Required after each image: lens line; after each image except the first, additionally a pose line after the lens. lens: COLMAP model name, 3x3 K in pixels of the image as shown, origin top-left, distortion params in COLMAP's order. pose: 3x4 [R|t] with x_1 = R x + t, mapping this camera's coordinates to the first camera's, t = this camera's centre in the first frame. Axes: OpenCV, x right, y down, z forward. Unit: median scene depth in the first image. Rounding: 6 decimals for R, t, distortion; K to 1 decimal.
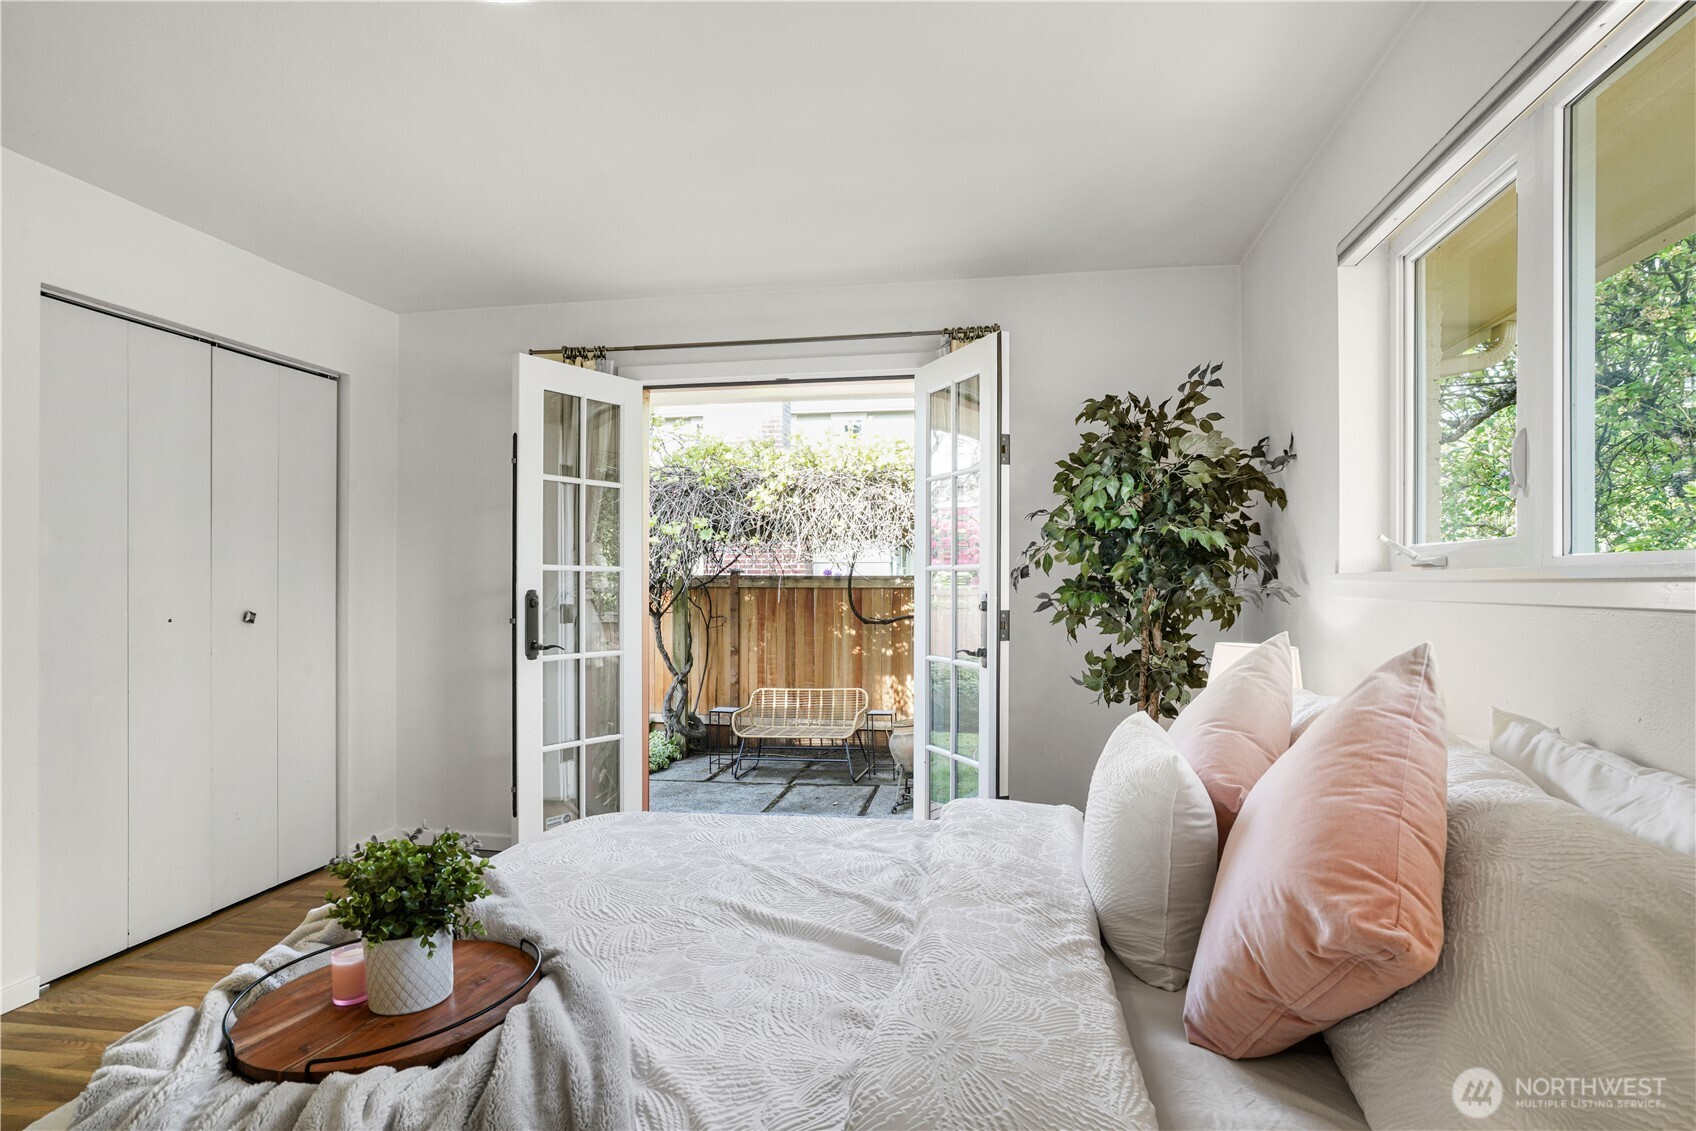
lens RADIAL K [[899.8, 0, 848.0], [0, 899.8, 565.5], [0, 0, 1]] dist [-0.026642, 0.000683]
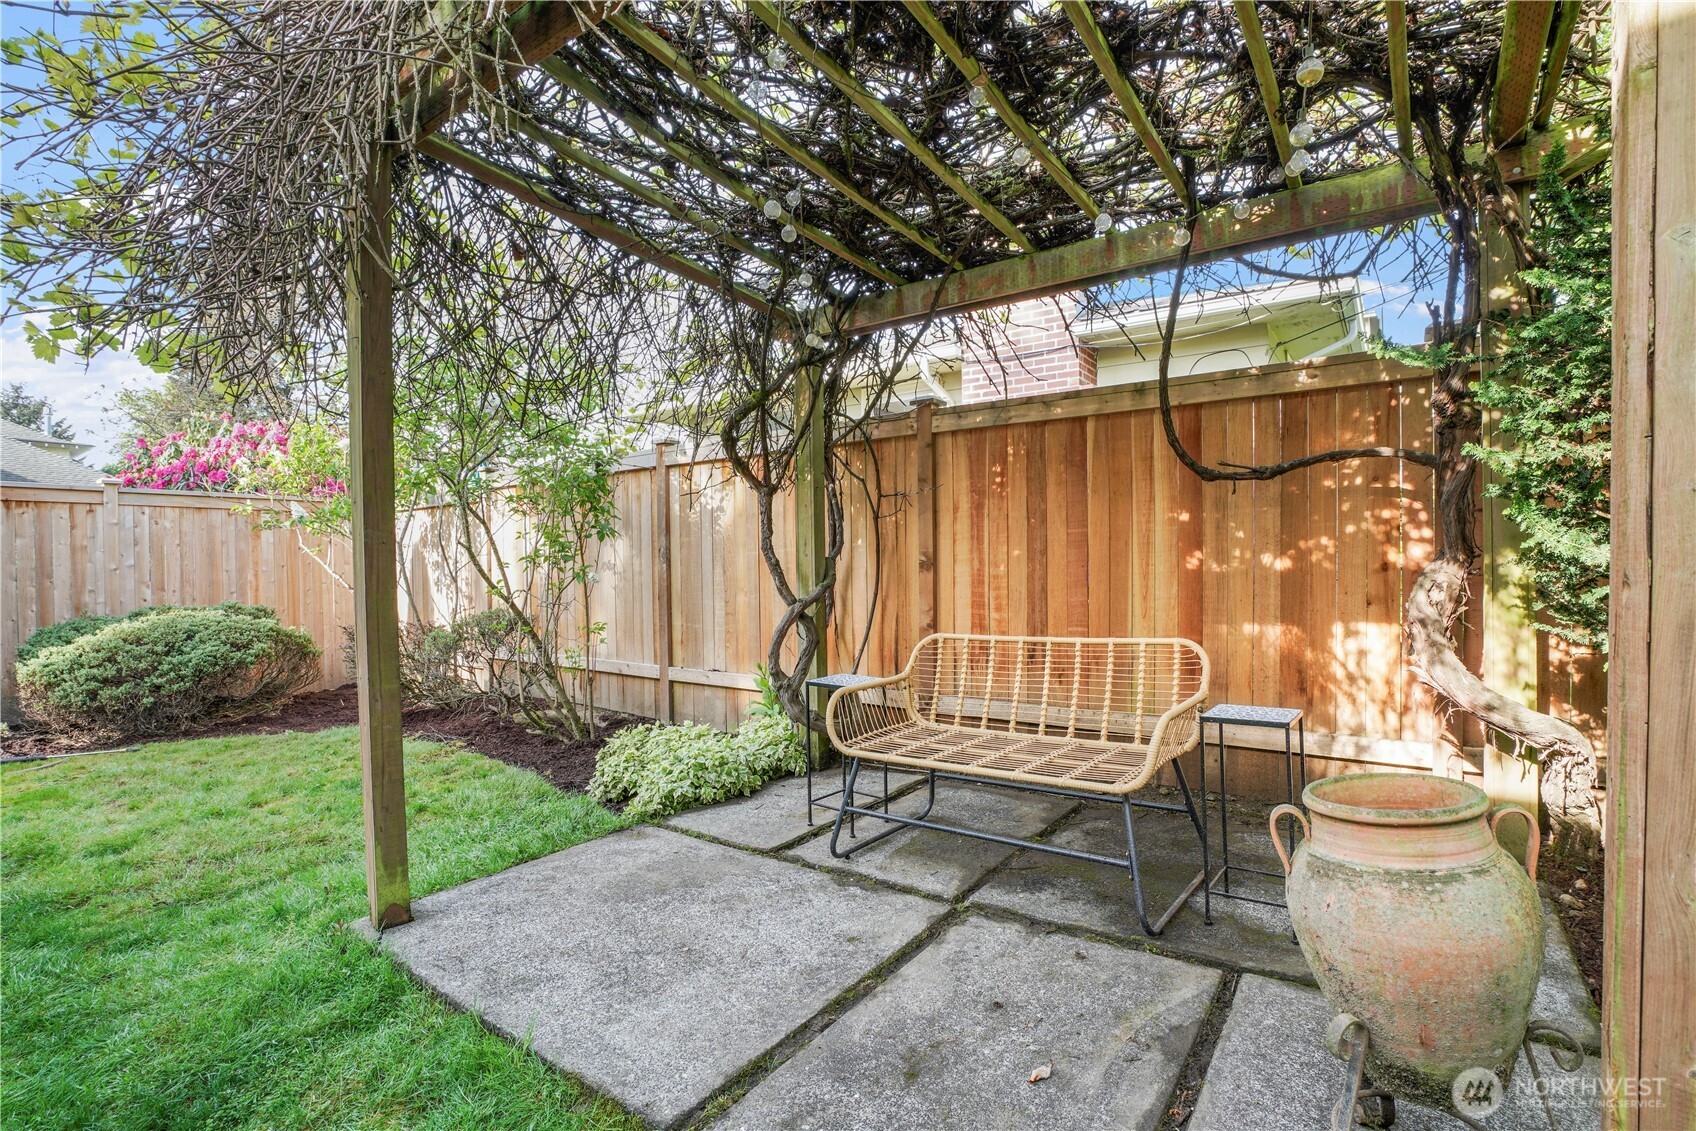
lens RADIAL K [[787.5, 0, 848.0], [0, 787.5, 565.5], [0, 0, 1]] dist [-0.065670, 0.025850]
pose [[0.899781, -0.010057, -0.436226, 0.024170], [0.015918, 0.999825, 0.009781, 0.093237], [0.436052, -0.015745, 0.899784, 0.600543]]
